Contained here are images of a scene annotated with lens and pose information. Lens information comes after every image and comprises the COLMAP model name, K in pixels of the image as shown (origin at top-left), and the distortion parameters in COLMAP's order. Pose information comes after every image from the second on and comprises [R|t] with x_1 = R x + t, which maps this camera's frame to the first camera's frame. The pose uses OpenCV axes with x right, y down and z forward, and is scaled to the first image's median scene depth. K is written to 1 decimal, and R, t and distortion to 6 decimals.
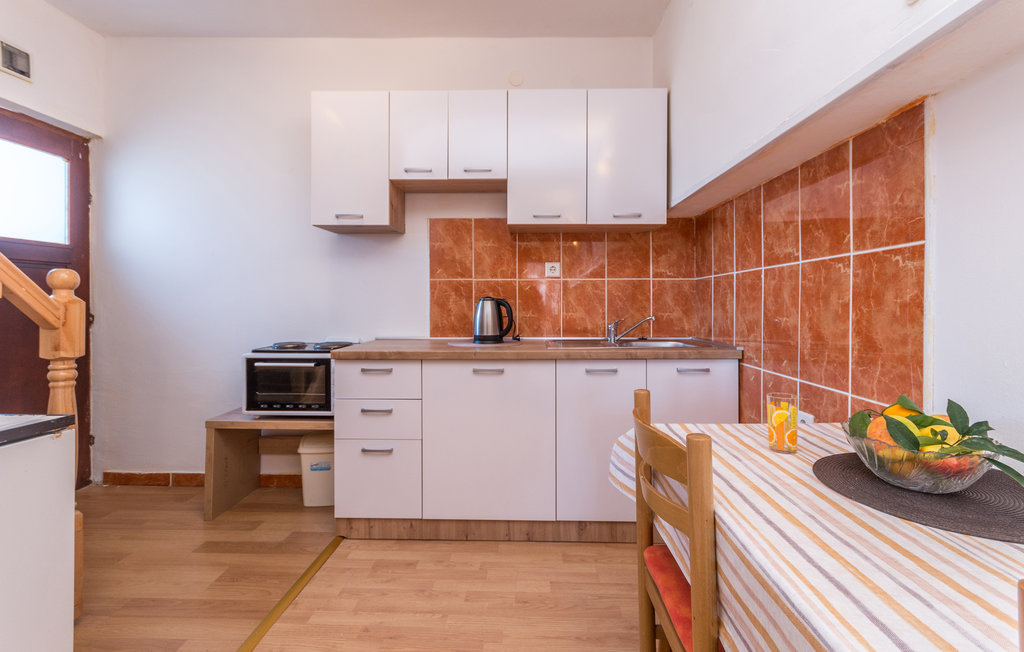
lens RADIAL K [[457.1, 0, 515.5], [0, 457.1, 303.3], [0, 0, 1]] dist [-0.000628, 0.000002]
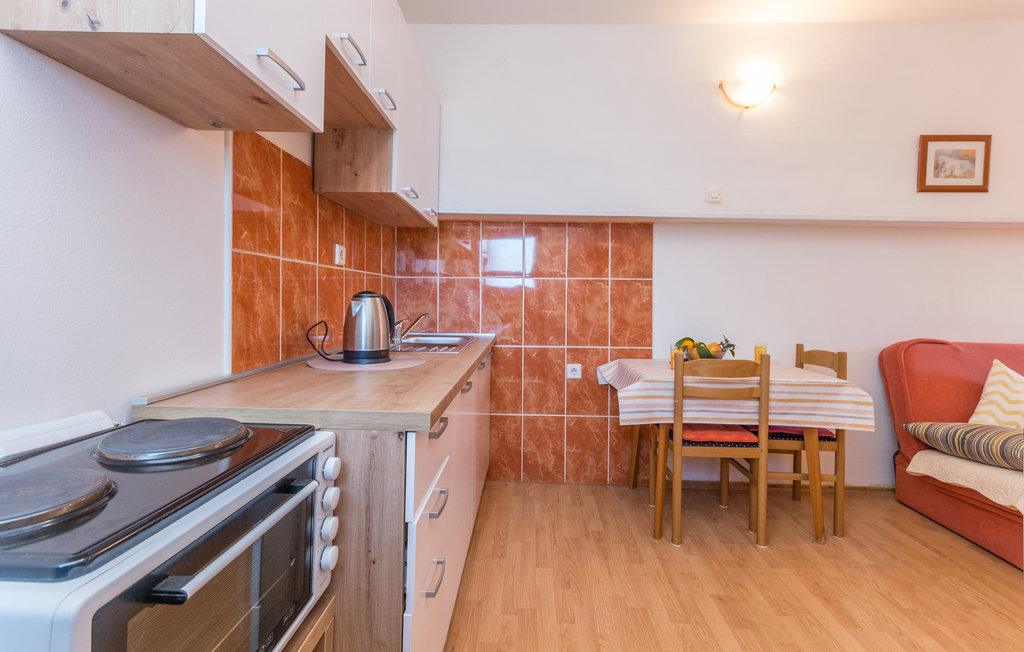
lens RADIAL K [[457.1, 0, 515.5], [0, 457.1, 303.3], [0, 0, 1]] dist [-0.000628, 0.000002]
pose [[-0.009185, -0.006897, 0.999934, -1.317521], [-0.010636, 0.999920, 0.006799, -0.007572], [-0.999901, -0.010573, -0.009258, 1.441169]]
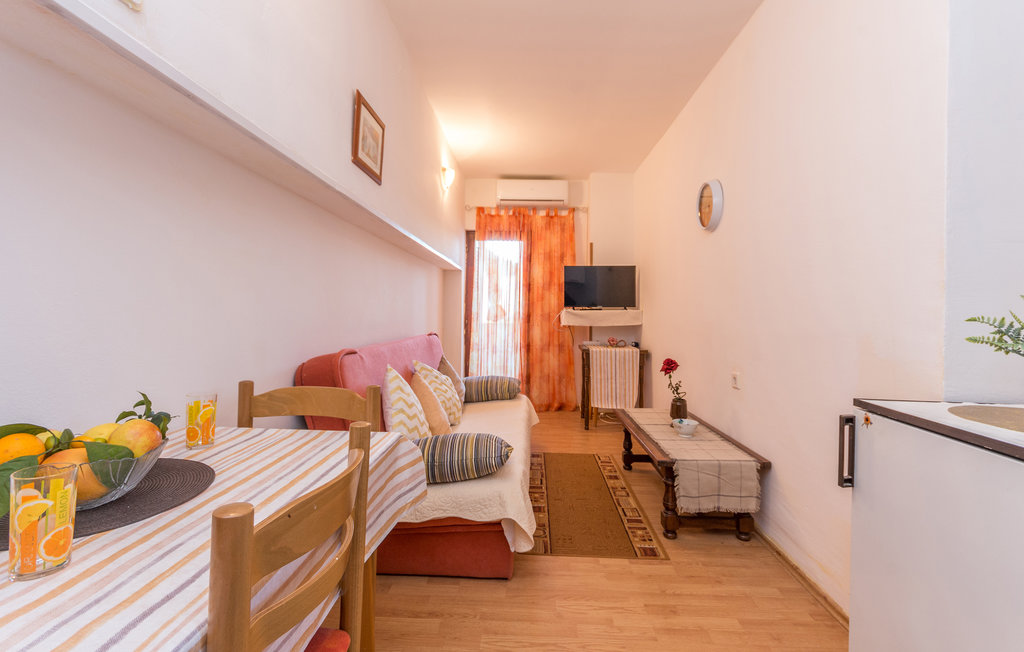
lens RADIAL K [[457.1, 0, 515.5], [0, 457.1, 303.3], [0, 0, 1]] dist [-0.000628, 0.000002]
pose [[-0.999929, 0.010074, -0.006360, 0.014709], [0.010199, 0.999748, -0.019988, 0.017776], [0.006157, -0.020051, -0.999780, 1.236780]]
